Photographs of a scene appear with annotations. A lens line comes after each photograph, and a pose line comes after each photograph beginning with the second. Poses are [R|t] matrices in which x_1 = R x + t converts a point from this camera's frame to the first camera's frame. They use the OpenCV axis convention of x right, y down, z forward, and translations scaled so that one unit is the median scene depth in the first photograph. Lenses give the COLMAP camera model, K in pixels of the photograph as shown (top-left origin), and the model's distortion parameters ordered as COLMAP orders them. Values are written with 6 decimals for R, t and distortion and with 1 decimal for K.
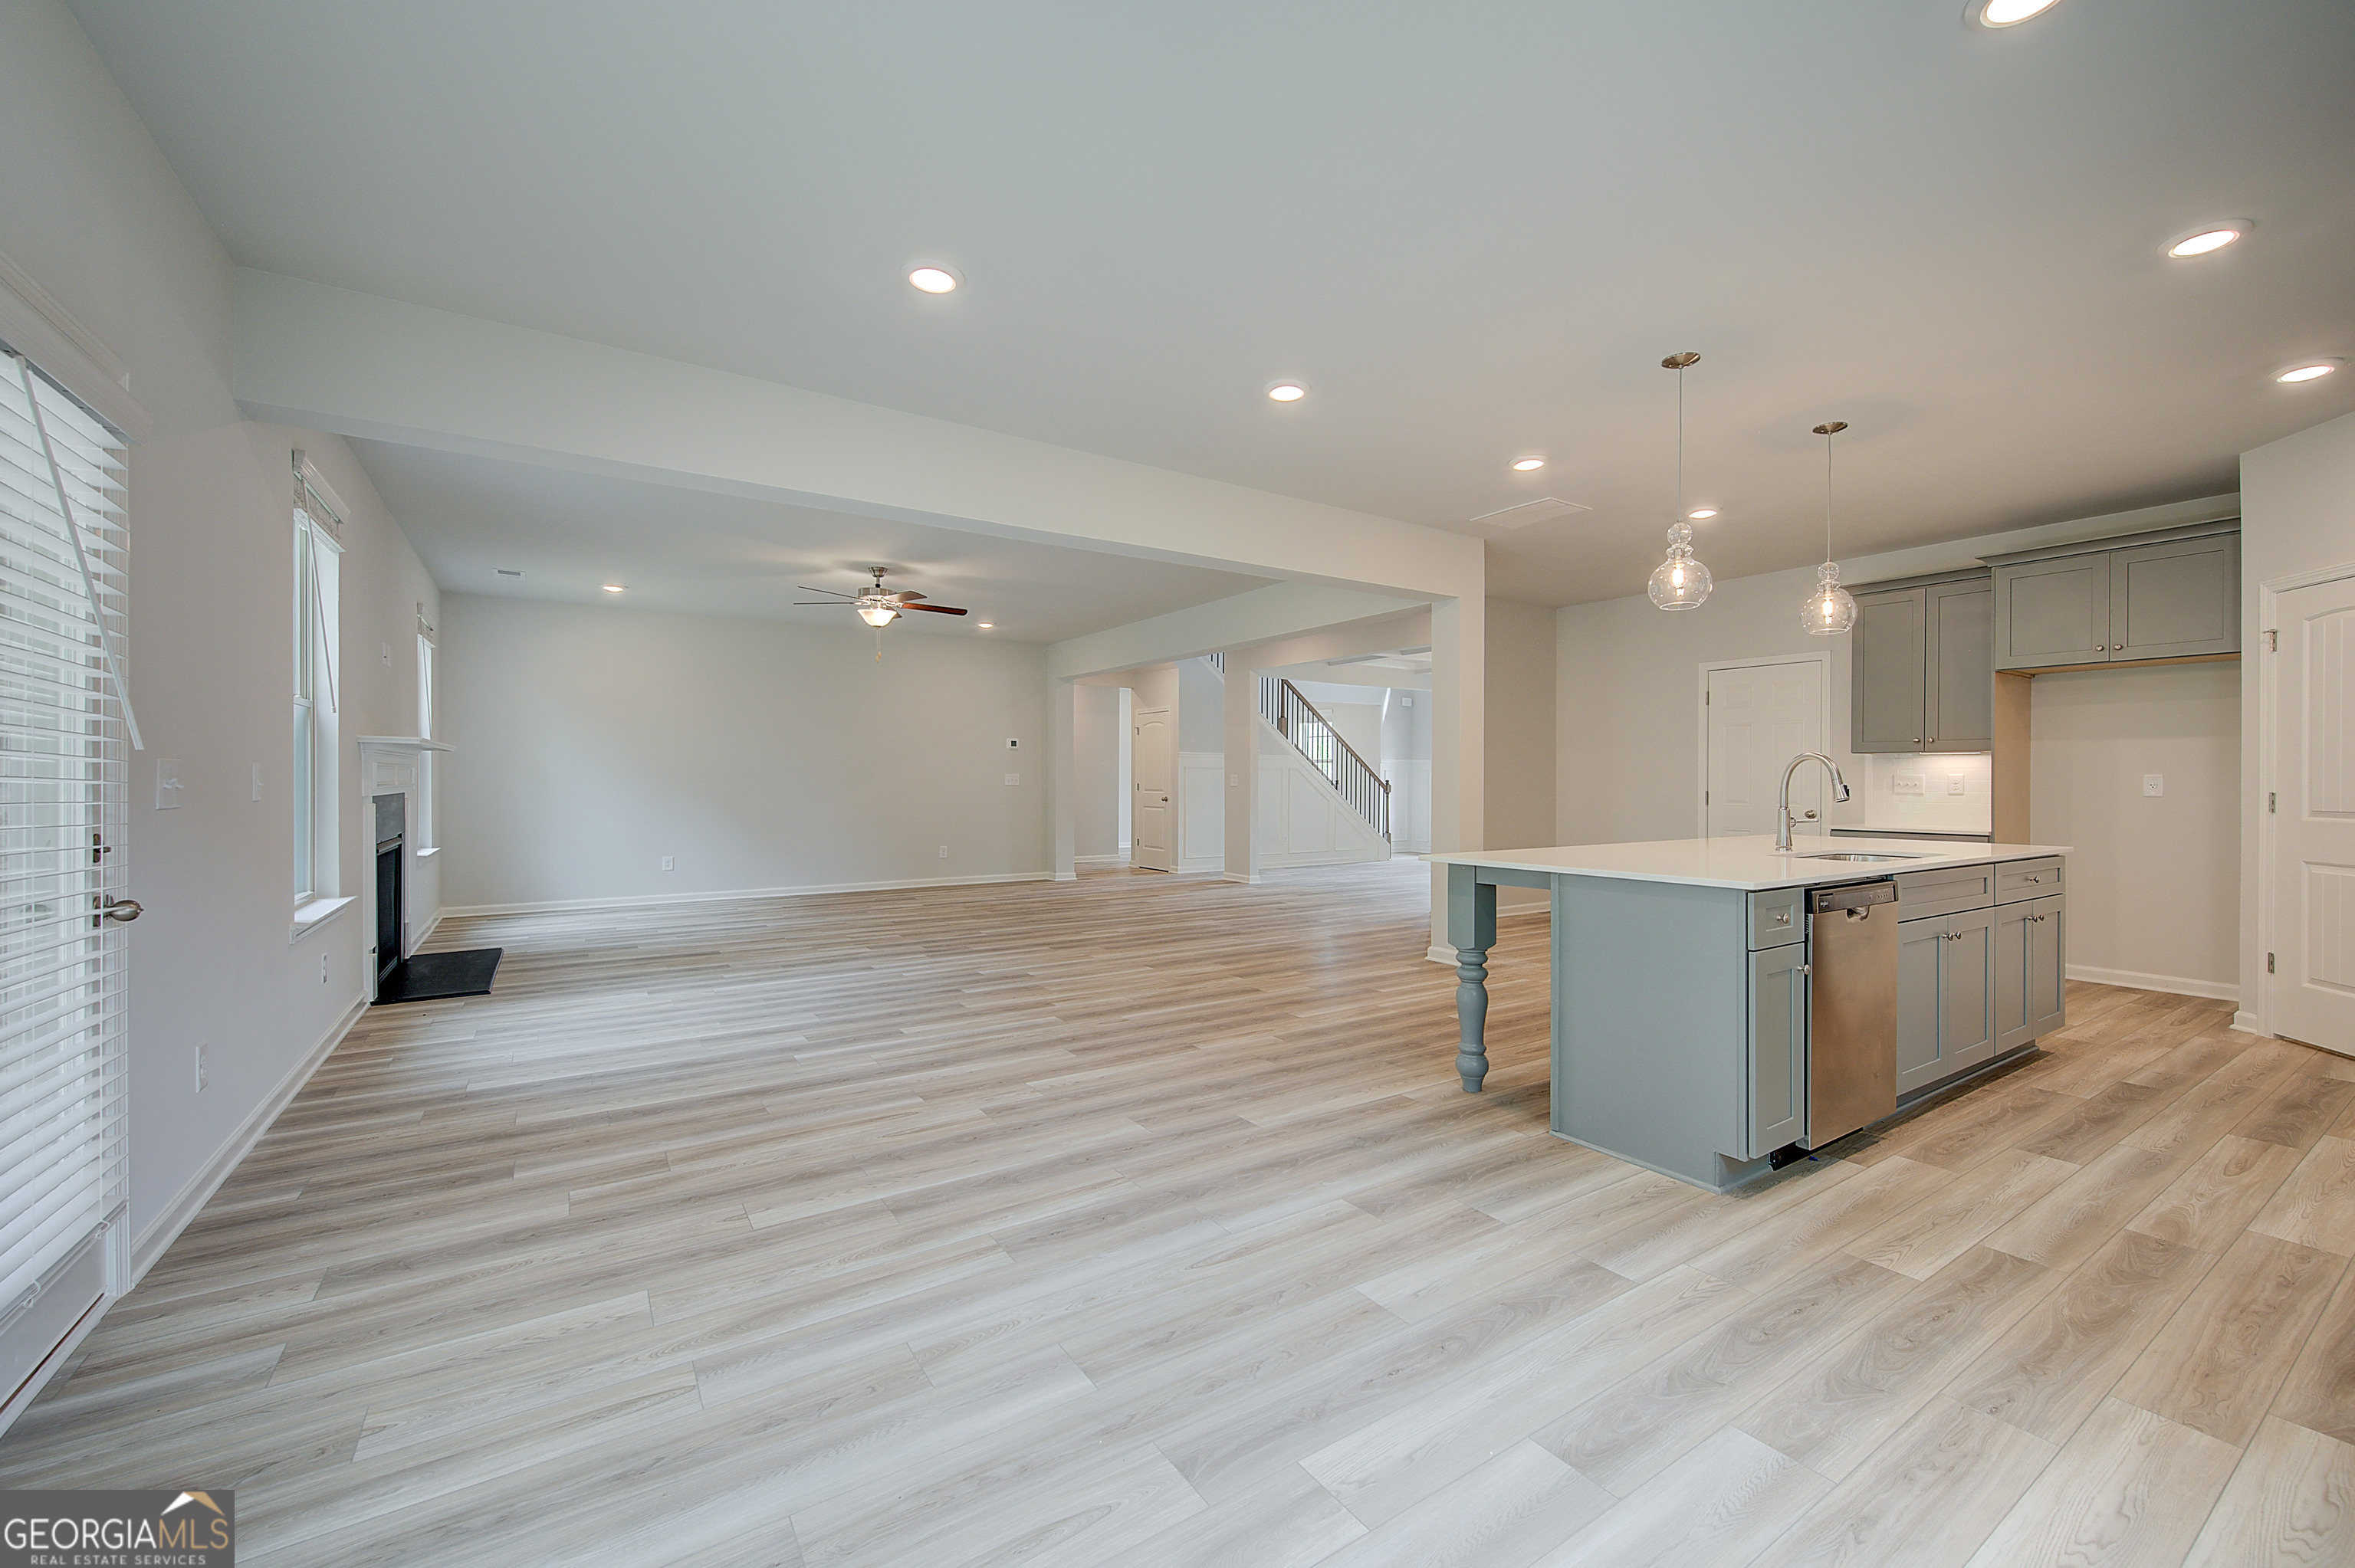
lens RADIAL K [[943.4, 0, 1198.7], [0, 943.4, 781.0], [0, 0, 1]] dist [0.011313, -0.003773]
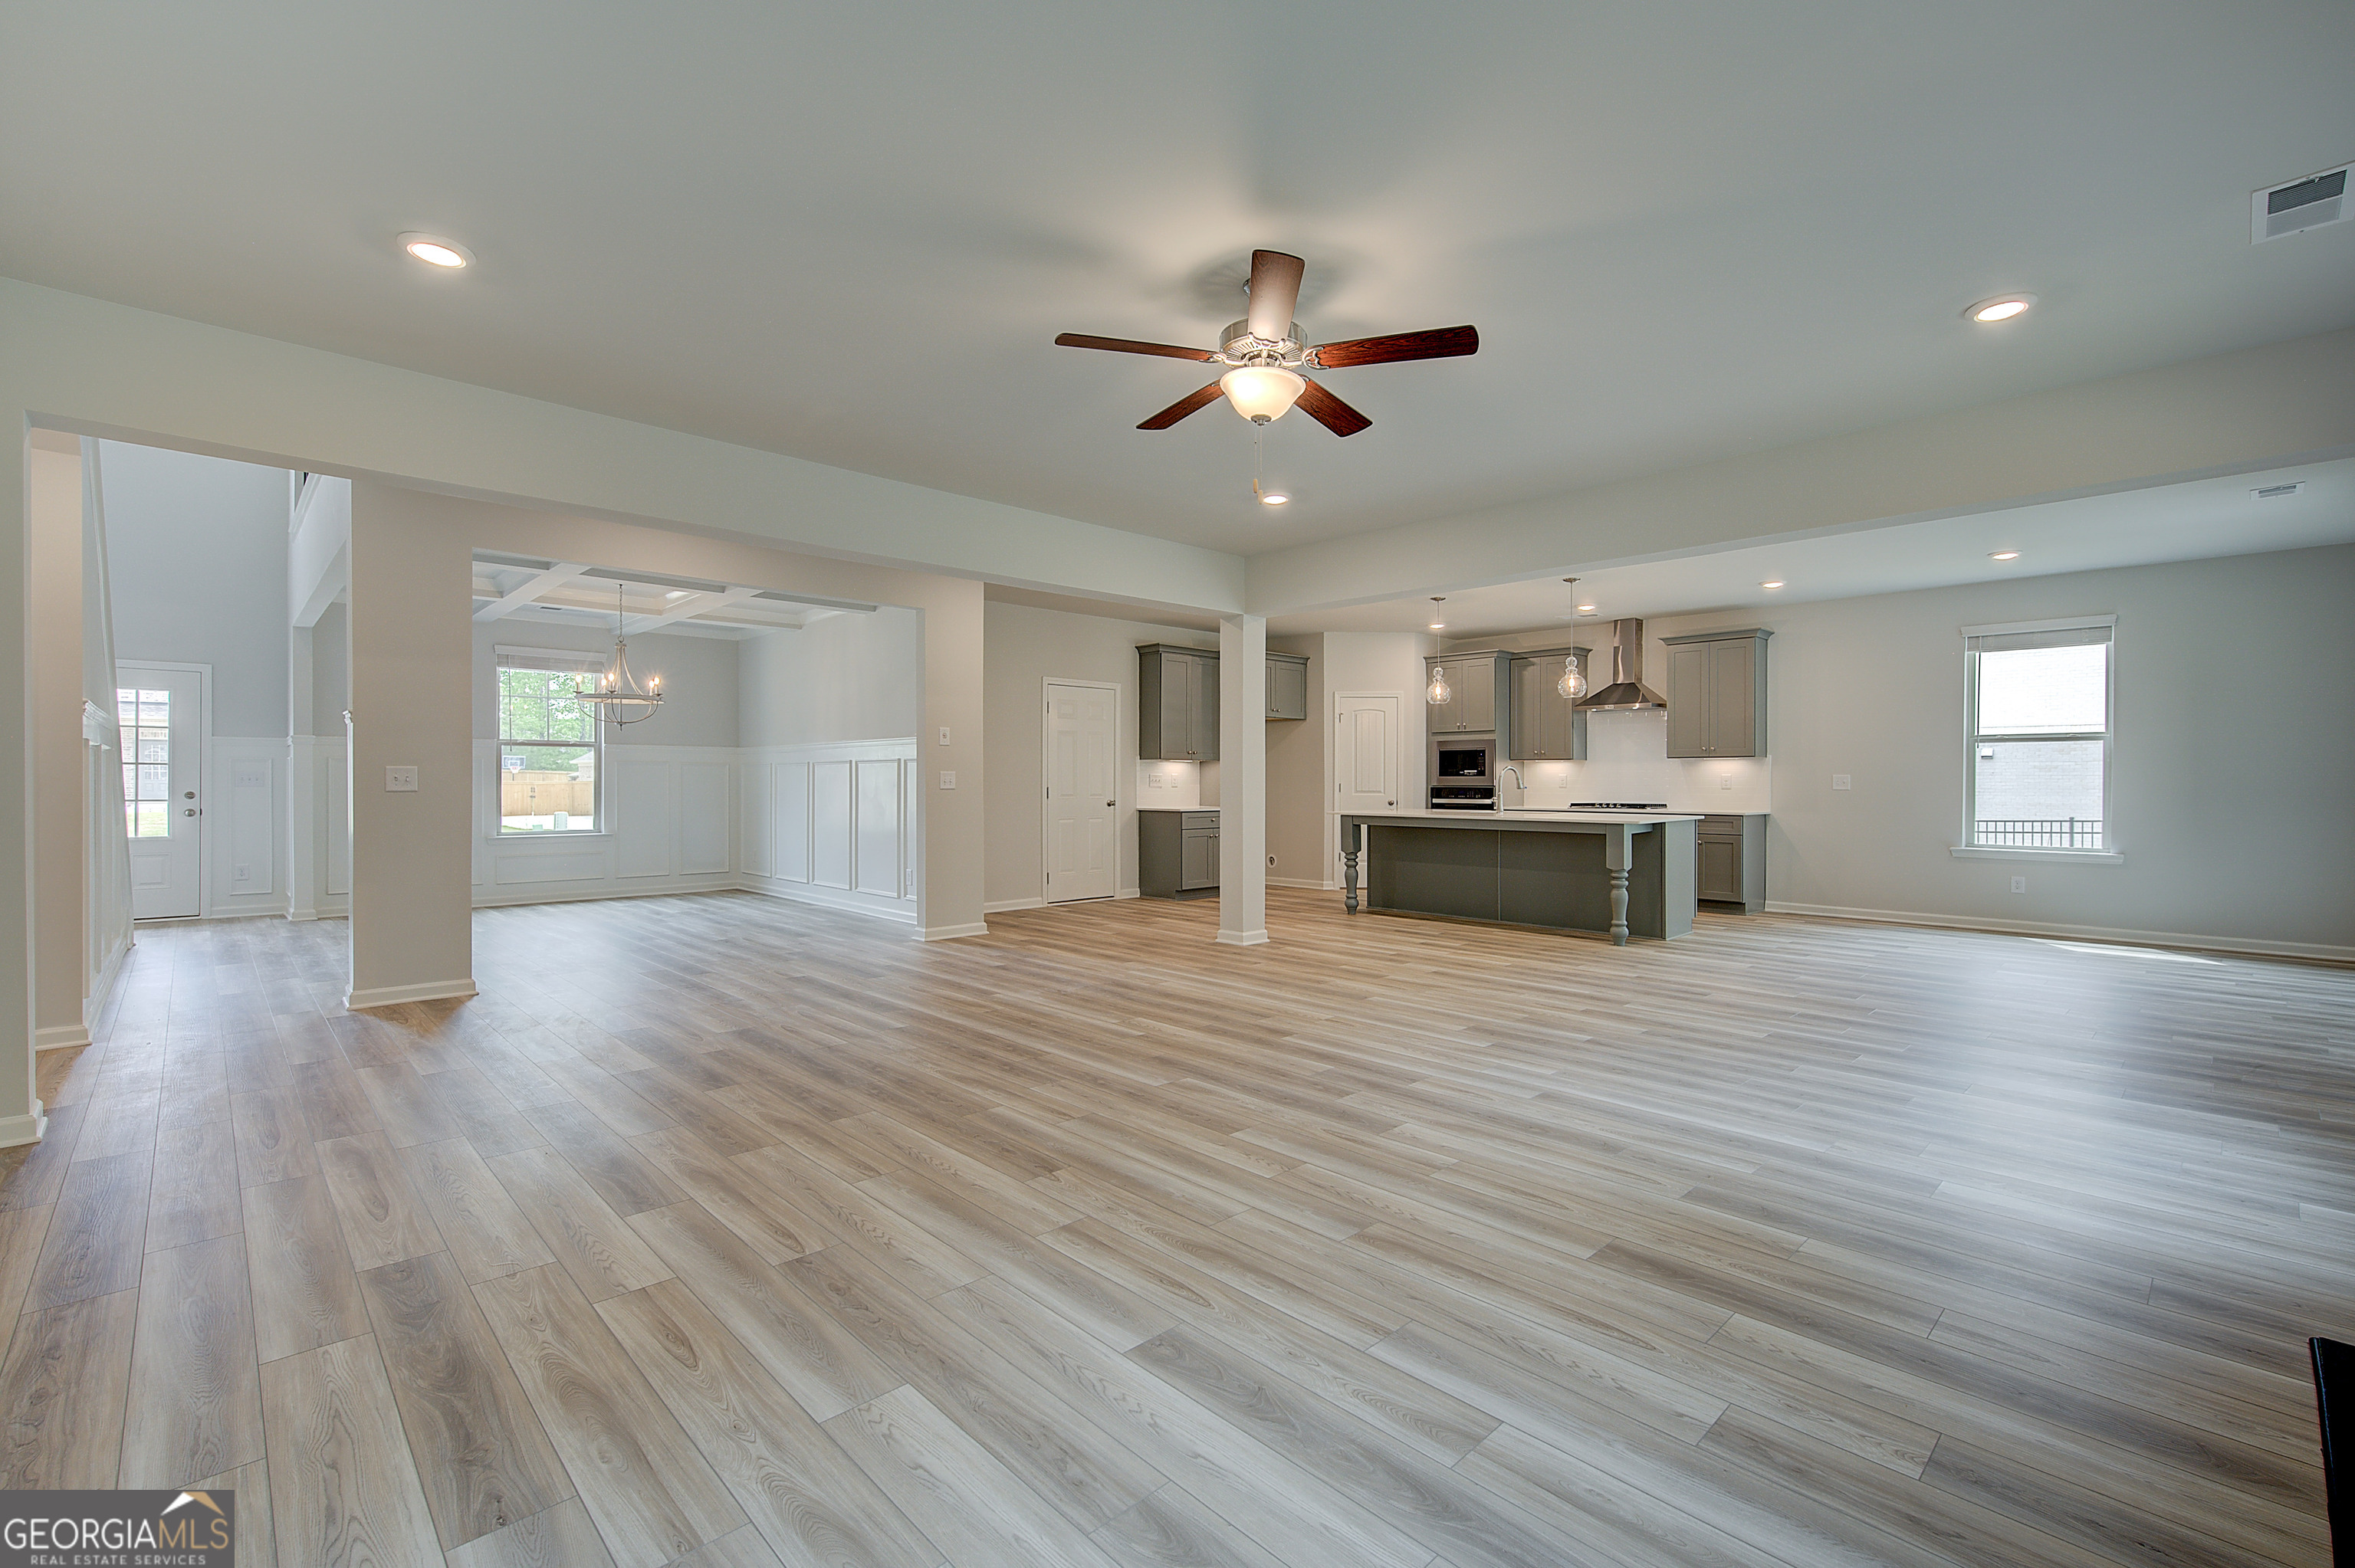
lens RADIAL K [[1022.8, 0, 1196.4], [0, 1022.8, 780.8], [0, 0, 1]] dist [0.005592, 0.000210]
pose [[-0.177612, -0.004765, 0.984089, -0.793757], [-0.001384, 0.999988, 0.004592, -0.003230], [-0.984100, -0.000547, -0.177616, 1.116257]]
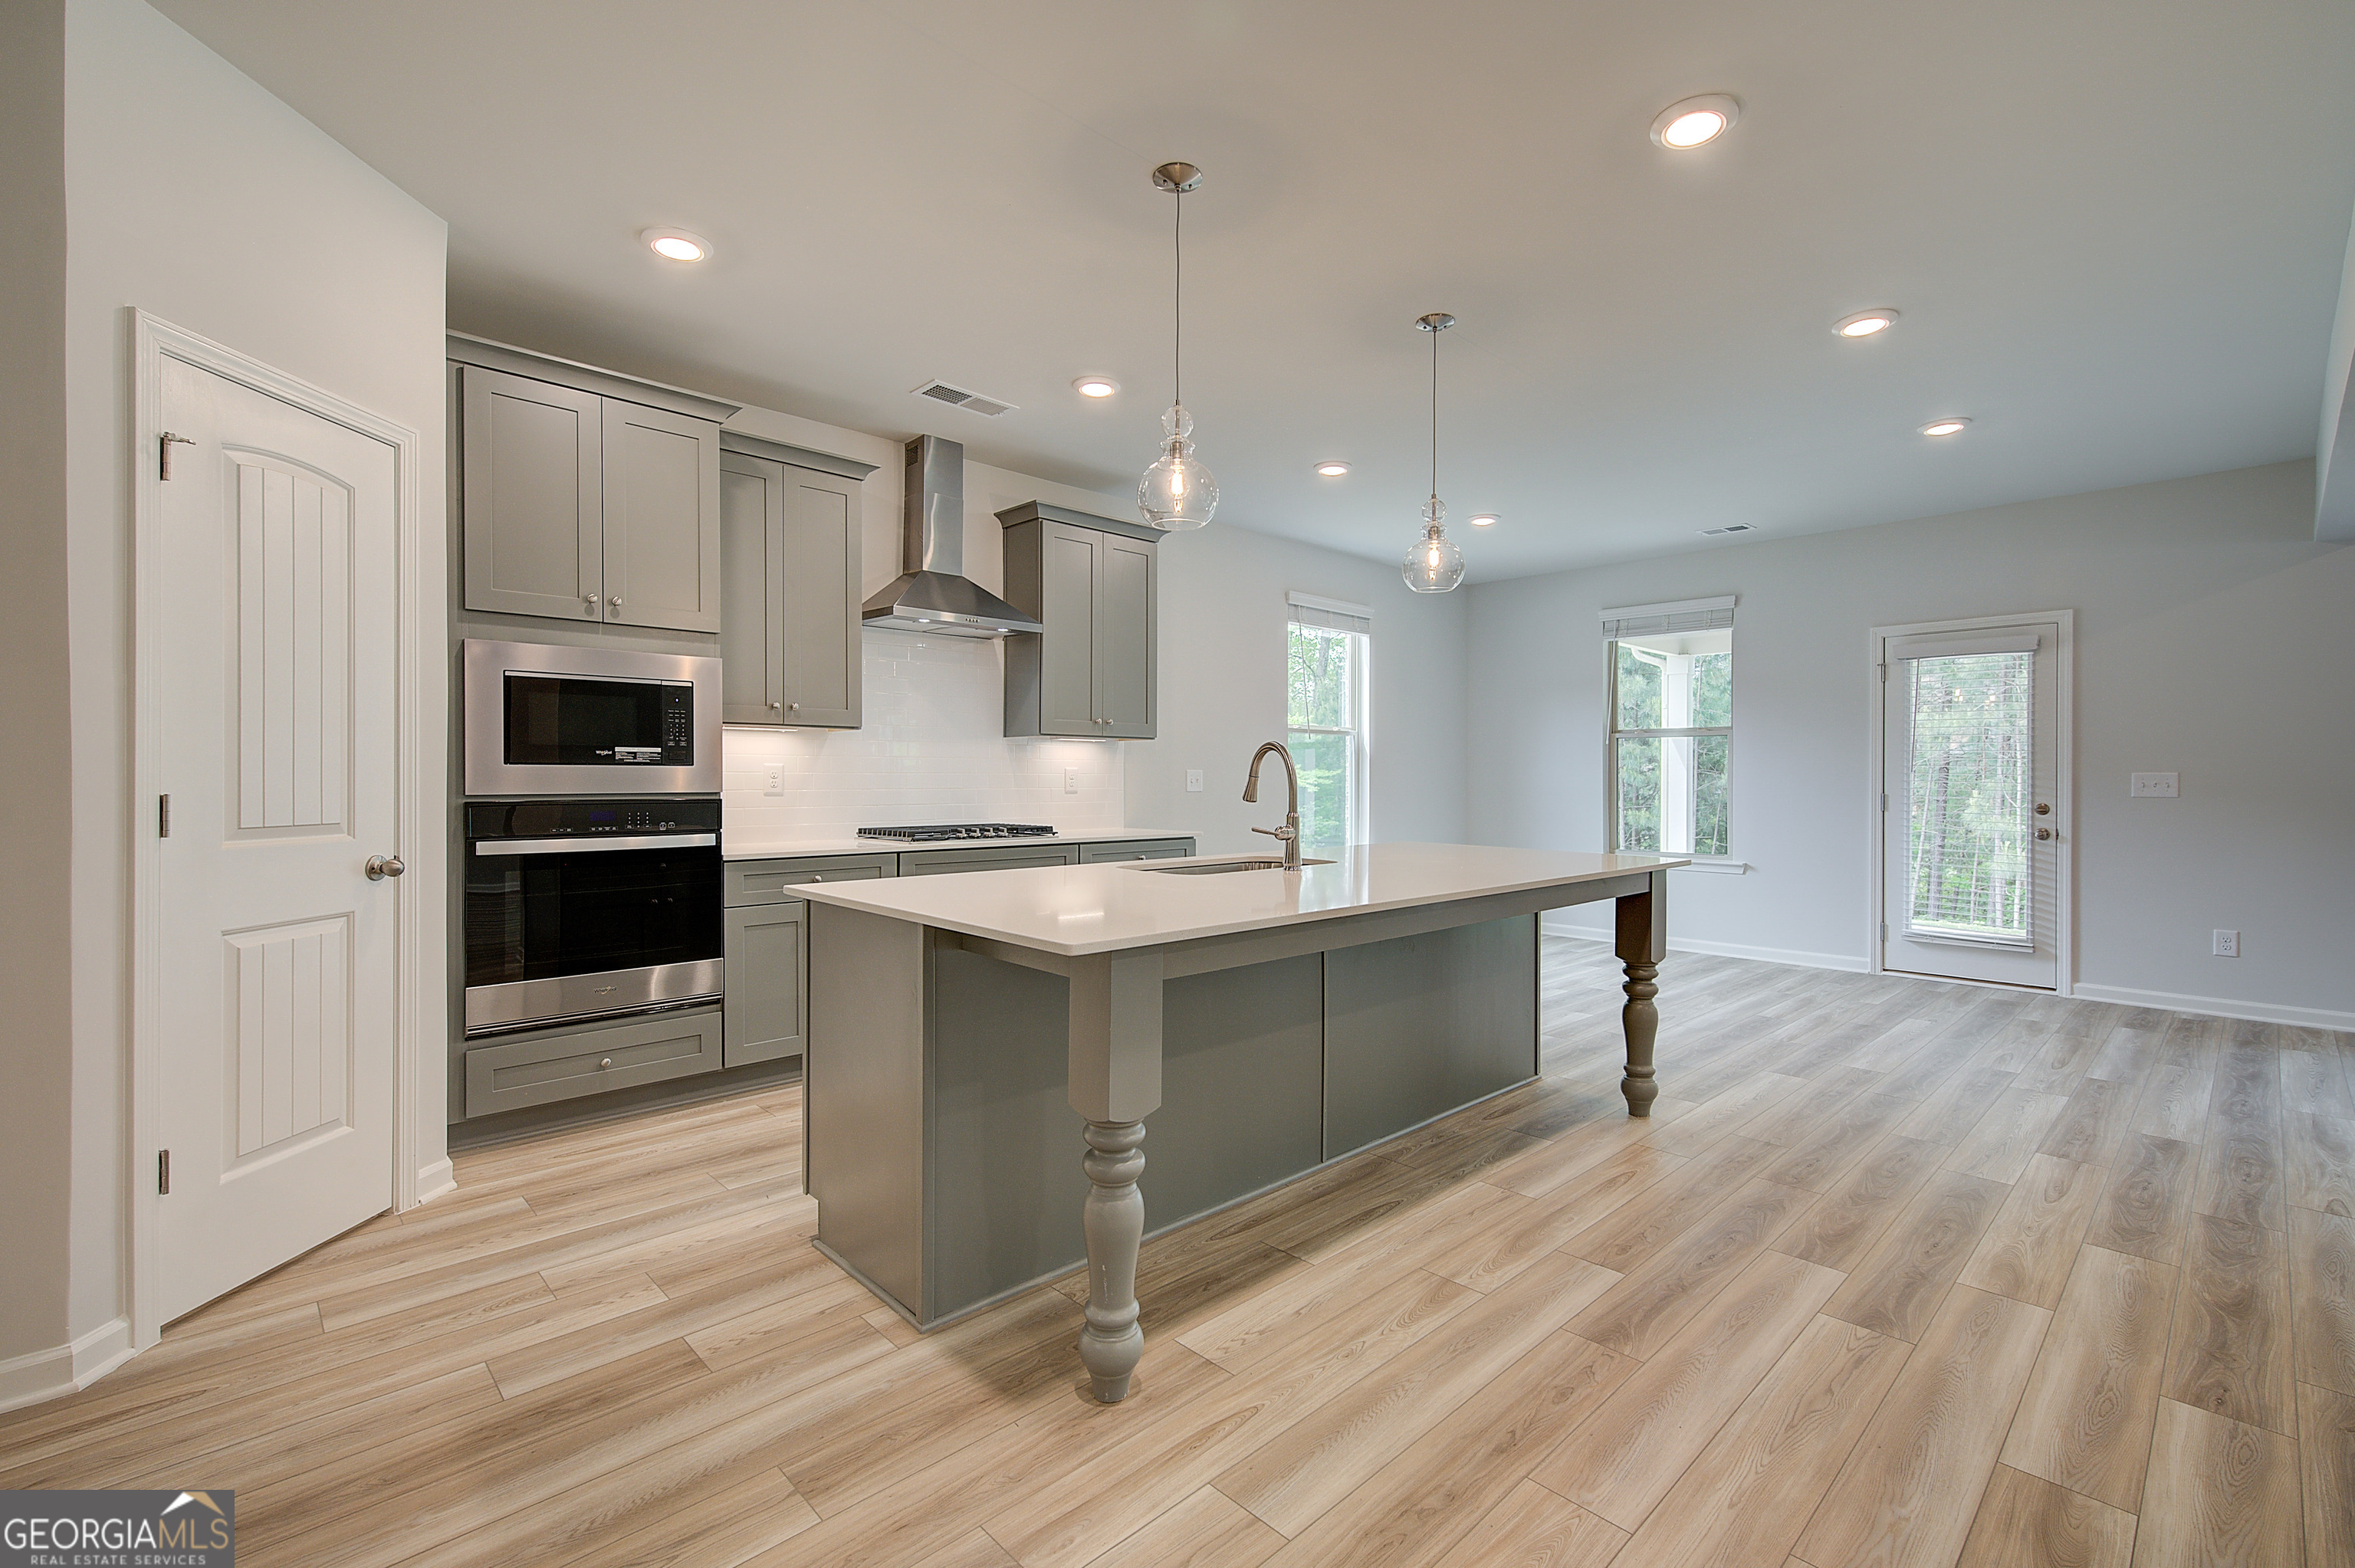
lens RADIAL K [[1022.8, 0, 1196.4], [0, 1022.8, 780.8], [0, 0, 1]] dist [0.005592, 0.000210]
pose [[-0.984912, -0.006332, -0.172938, 0.455511], [-0.007142, 0.999966, 0.004061, 0.000011], [0.172907, 0.005235, -0.984924, 0.976949]]
